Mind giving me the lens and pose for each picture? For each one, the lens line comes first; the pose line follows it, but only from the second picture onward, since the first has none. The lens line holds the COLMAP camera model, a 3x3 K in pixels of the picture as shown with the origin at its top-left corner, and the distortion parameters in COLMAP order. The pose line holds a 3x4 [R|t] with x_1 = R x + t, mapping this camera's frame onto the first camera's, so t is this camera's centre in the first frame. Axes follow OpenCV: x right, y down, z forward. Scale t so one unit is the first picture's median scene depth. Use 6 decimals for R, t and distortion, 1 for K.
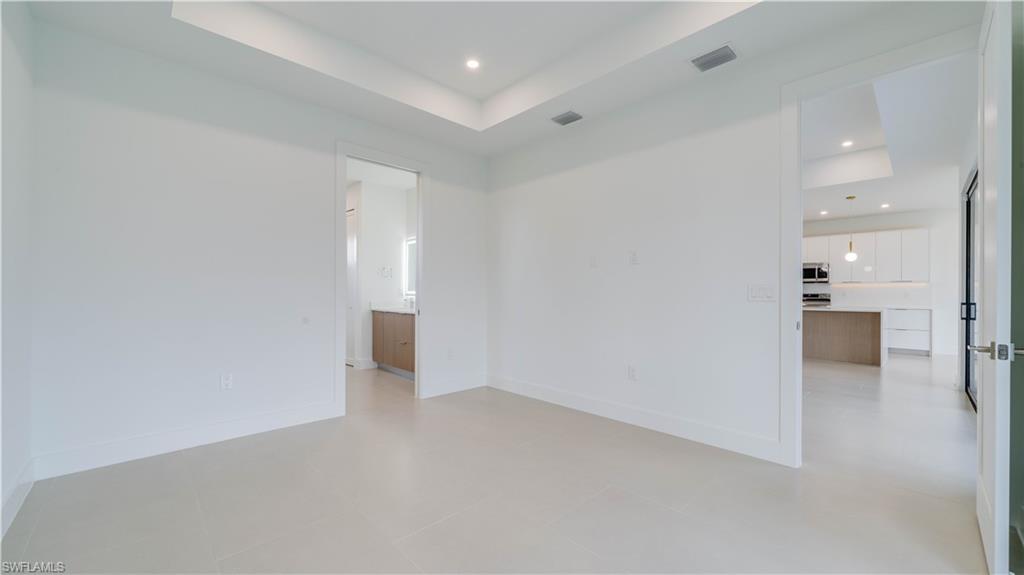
lens RADIAL K [[384.7, 0, 509.1], [0, 384.7, 292.5], [0, 0, 1]] dist [0.000233, 0.000006]
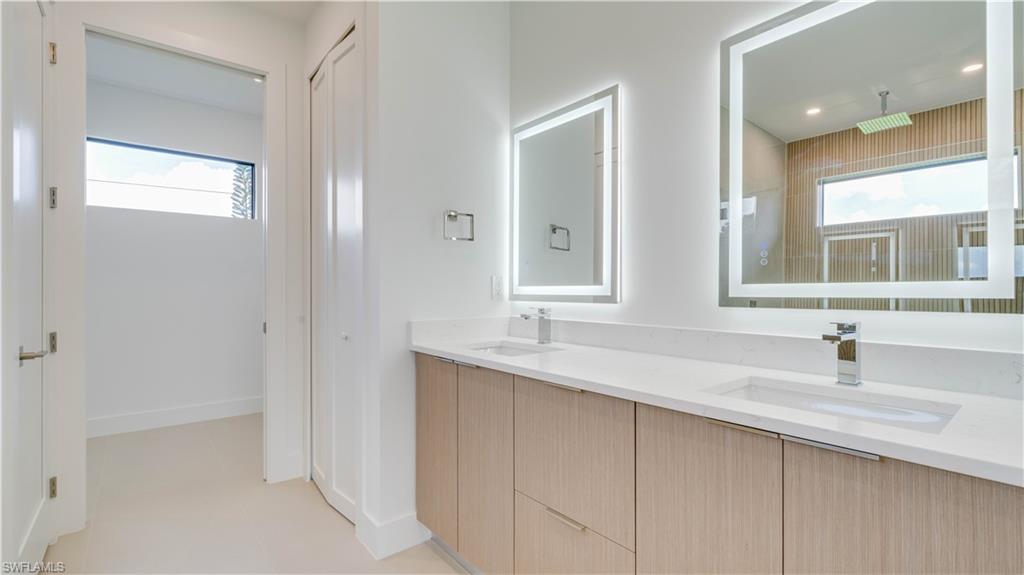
lens RADIAL K [[452.5, 0, 512.0], [0, 452.5, 287.5], [0, 0, 1]] dist [-0.000011, -0.000004]
pose [[0.998531, -0.003657, -0.054060, -0.249023], [0.003420, 0.999984, -0.004483, -0.000747], [0.054076, 0.004292, 0.998528, 0.624273]]
